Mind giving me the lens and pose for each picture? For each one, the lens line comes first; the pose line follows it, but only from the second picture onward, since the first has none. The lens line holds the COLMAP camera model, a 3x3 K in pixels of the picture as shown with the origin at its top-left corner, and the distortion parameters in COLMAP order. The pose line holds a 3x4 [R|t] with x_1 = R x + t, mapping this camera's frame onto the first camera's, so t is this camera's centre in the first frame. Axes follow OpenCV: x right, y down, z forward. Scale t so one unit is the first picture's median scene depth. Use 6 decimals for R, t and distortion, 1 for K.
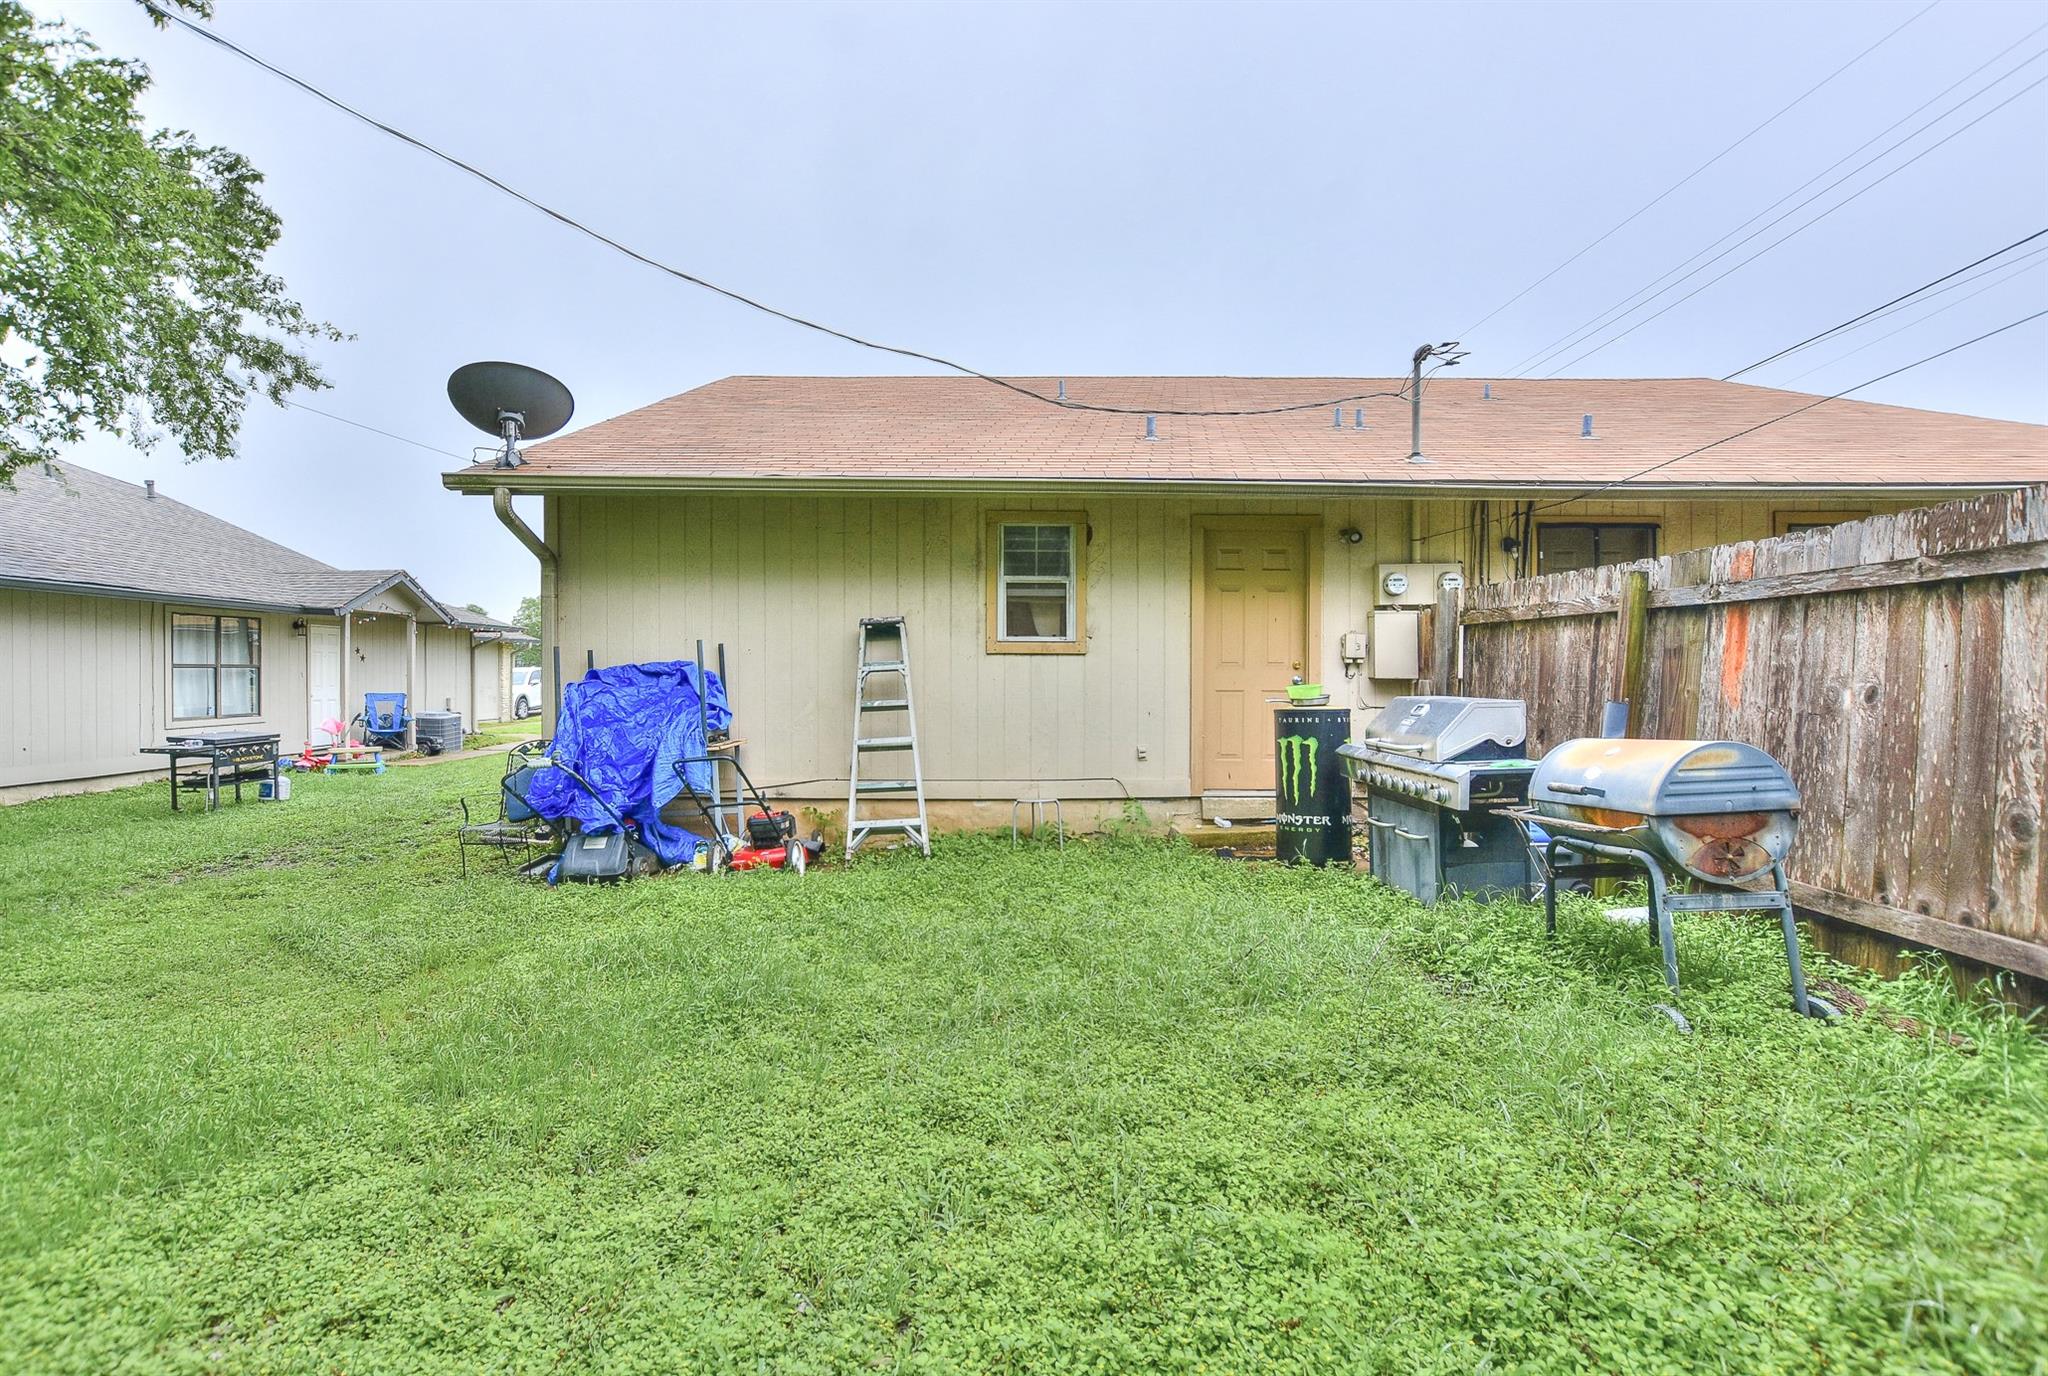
lens RADIAL K [[915.6, 0, 1024.0], [0, 915.6, 688.0], [0, 0, 1]] dist [-0.000656, -0.000140]
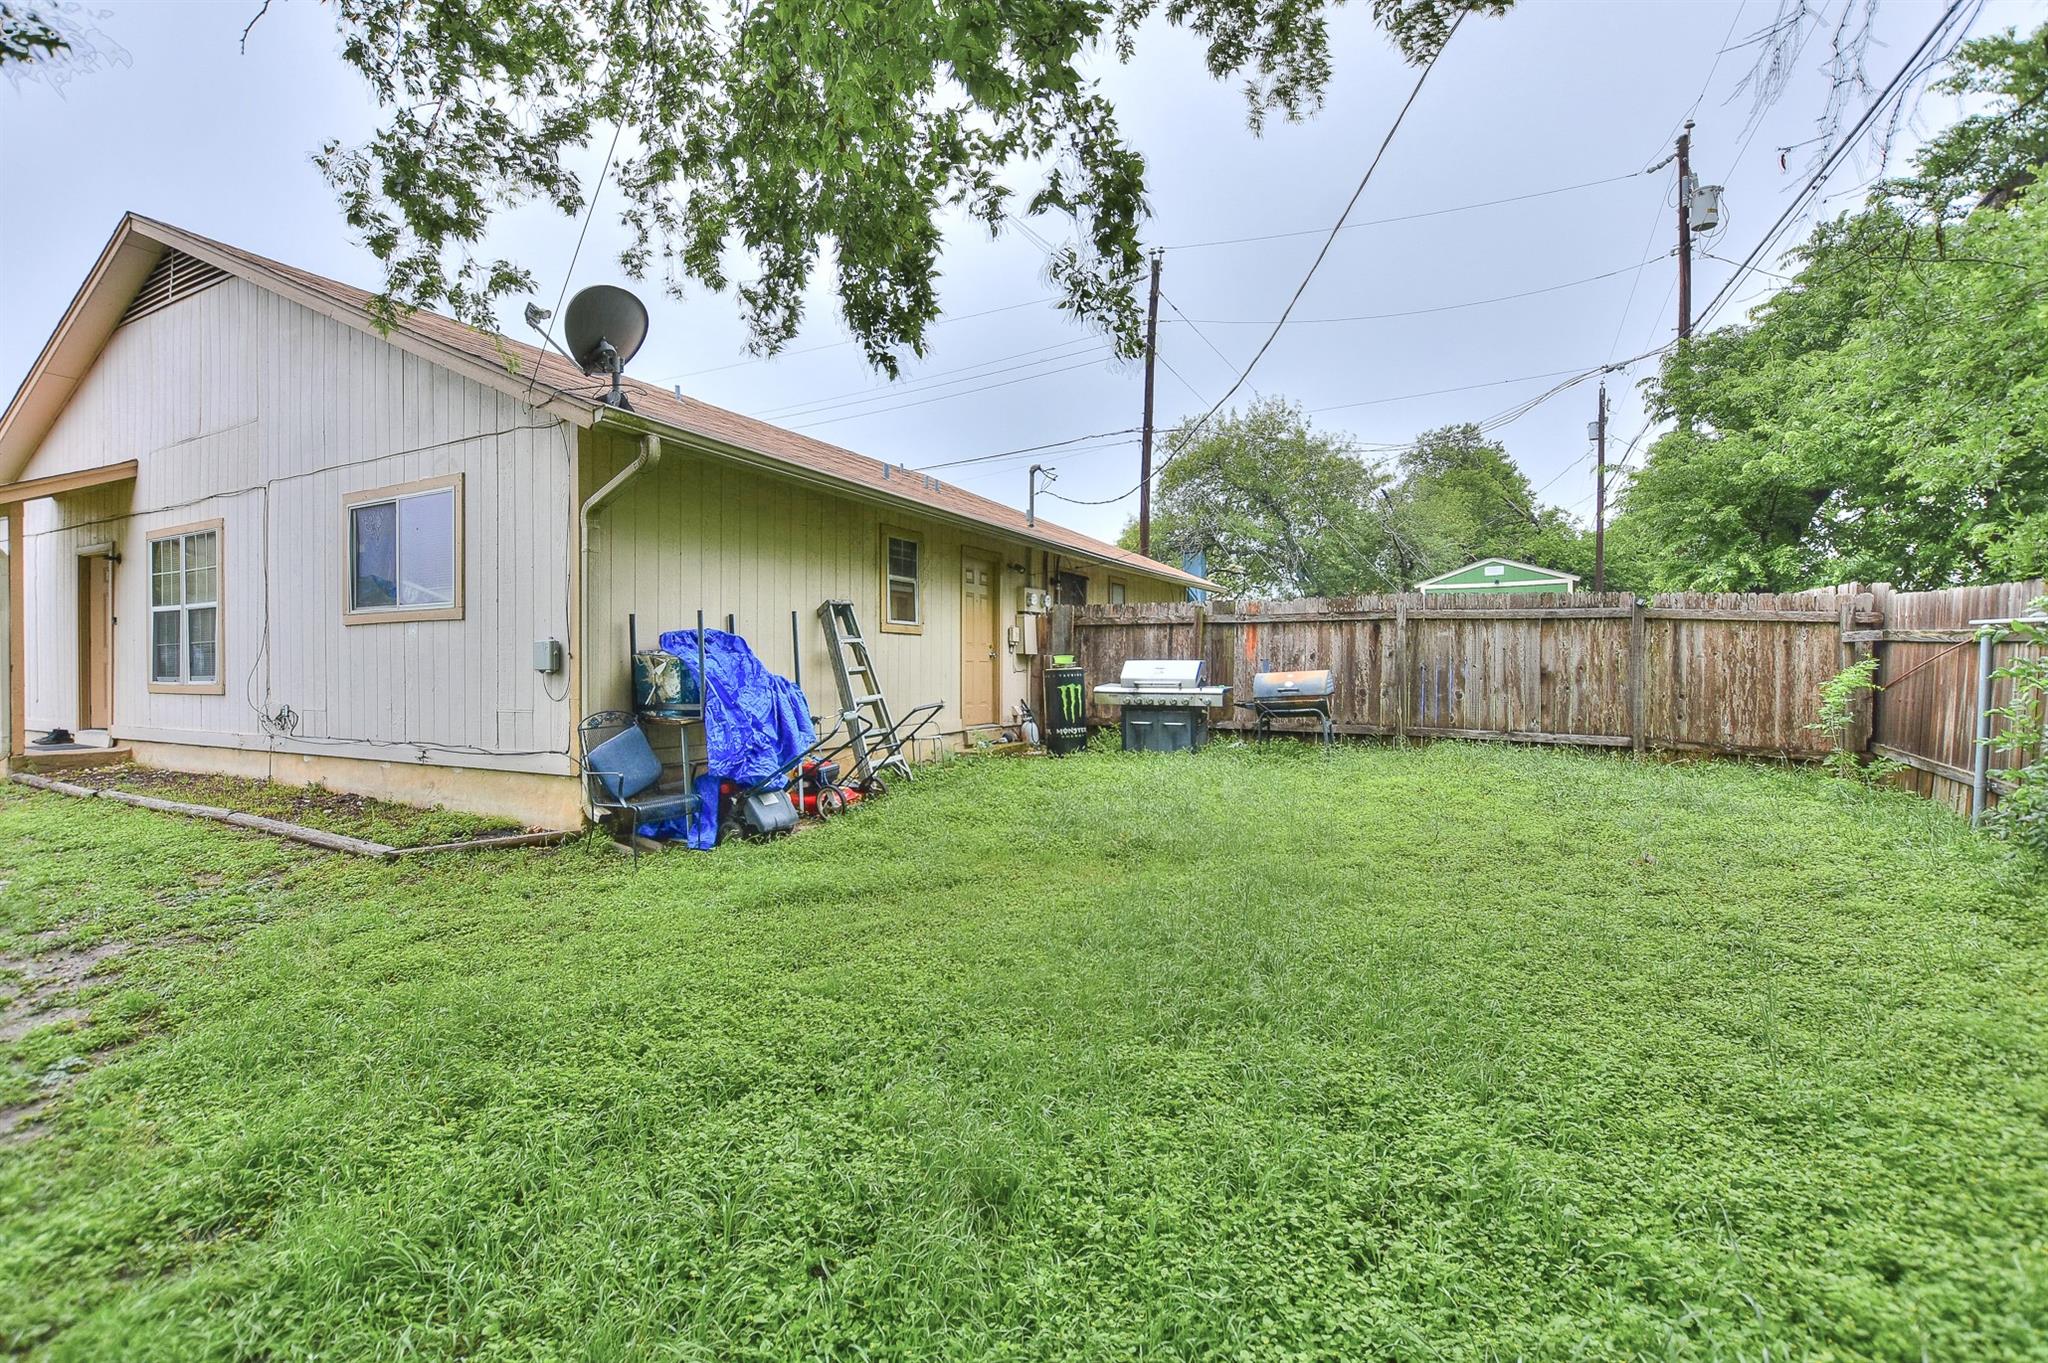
lens RADIAL K [[905.0, 0, 1063.4], [0, 905.0, 679.1], [0, 0, 1]] dist [0.000057, 0.000115]
pose [[0.482289, -0.012476, 0.875923, -1.342055], [0.015057, 0.999869, 0.005951, 0.033370], [-0.875883, 0.010318, 0.482414, 0.177182]]
